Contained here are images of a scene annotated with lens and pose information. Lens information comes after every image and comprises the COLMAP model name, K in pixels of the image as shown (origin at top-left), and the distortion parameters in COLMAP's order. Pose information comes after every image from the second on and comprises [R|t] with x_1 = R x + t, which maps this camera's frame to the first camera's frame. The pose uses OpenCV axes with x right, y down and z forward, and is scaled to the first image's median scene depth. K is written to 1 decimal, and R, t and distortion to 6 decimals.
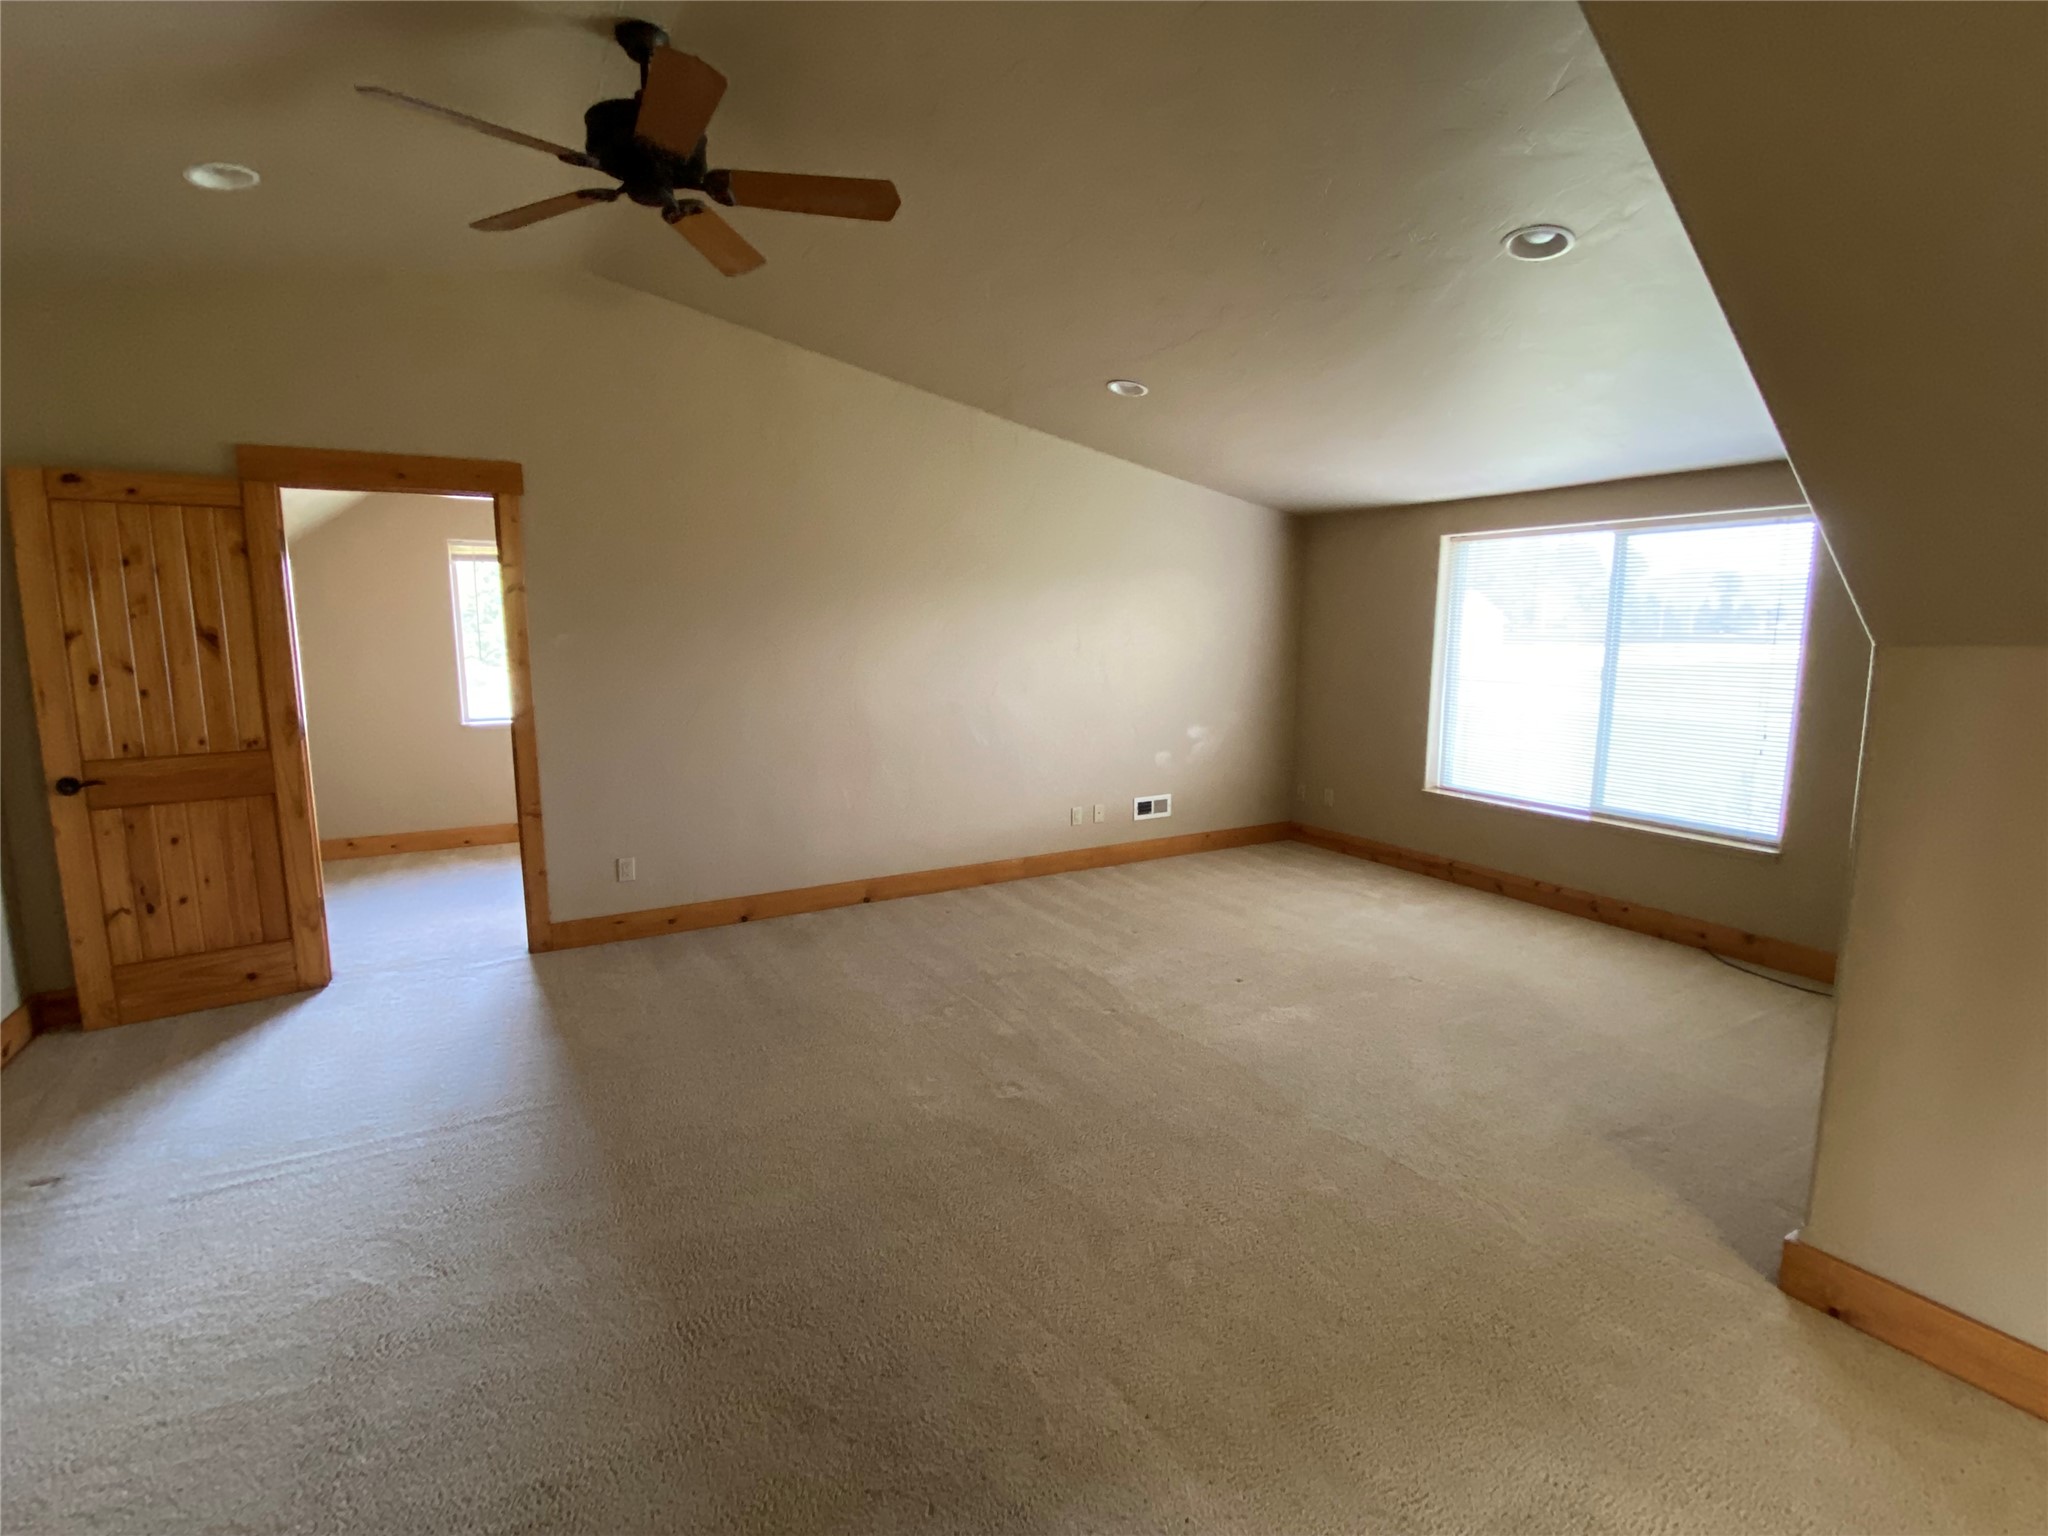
lens RADIAL K [[964.8, 0, 1024.0], [0, 964.8, 768.0], [0, 0, 1]] dist [-0.000980, -0.000876]
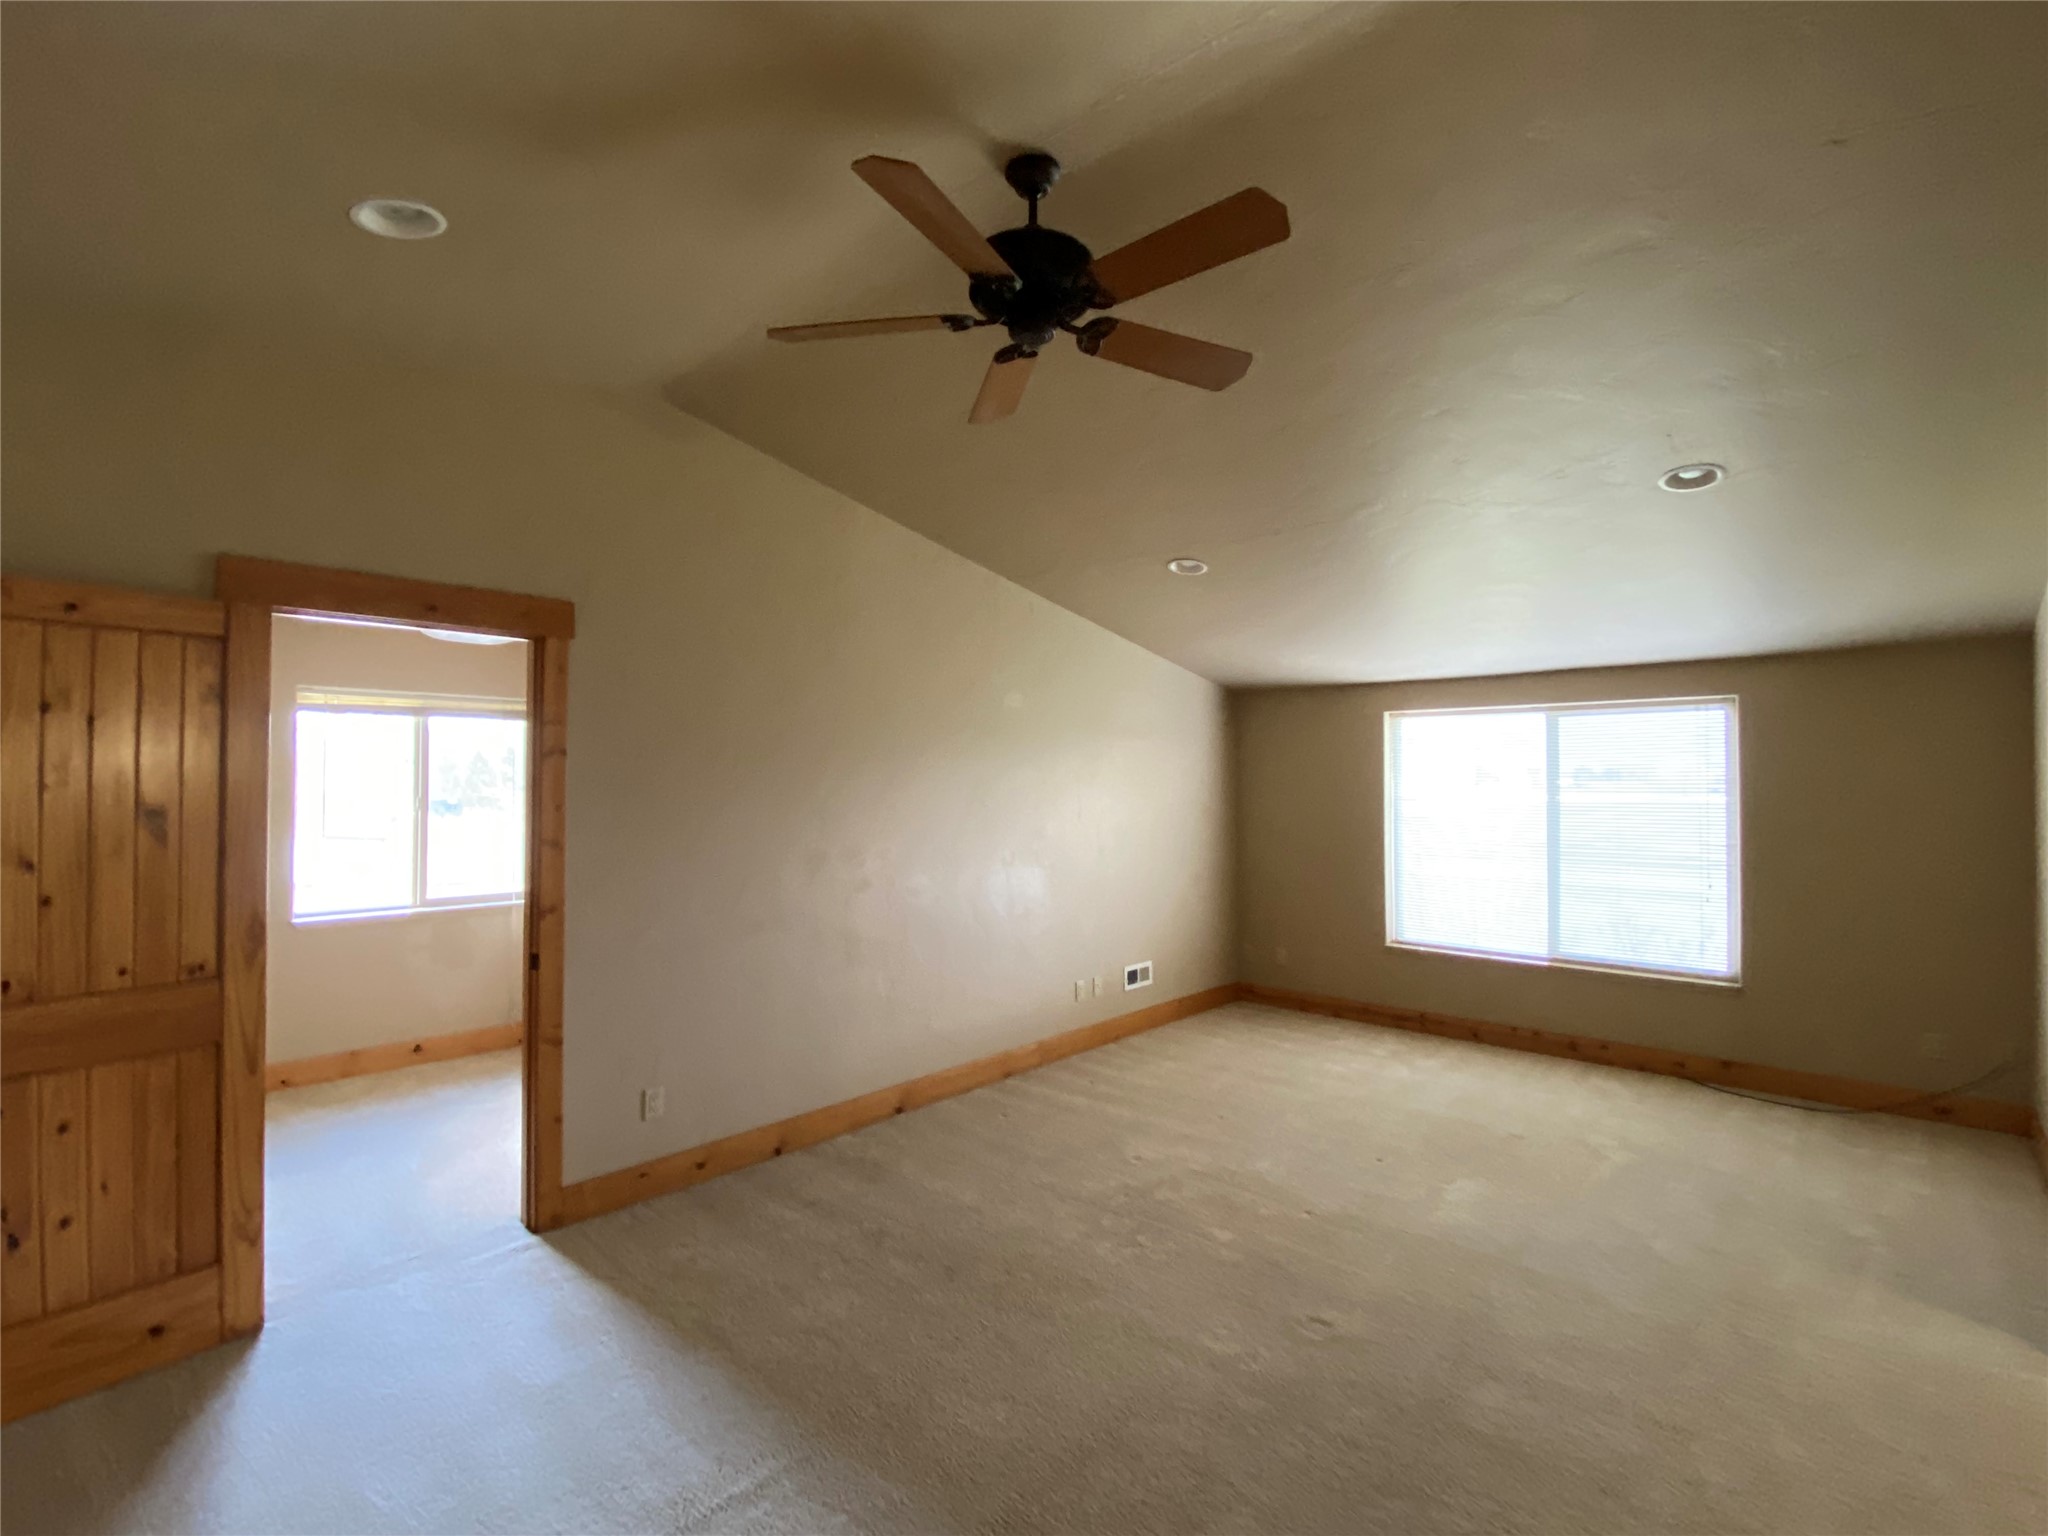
lens RADIAL K [[946.7, 0, 1024.0], [0, 946.7, 768.0], [0, 0, 1]] dist [-0.001100, -0.012010]
pose [[0.951950, 0.005758, 0.306201, -0.373537], [0.045278, 0.986190, -0.159310, -0.028560], [-0.302889, 0.165519, 0.938542, 0.143986]]
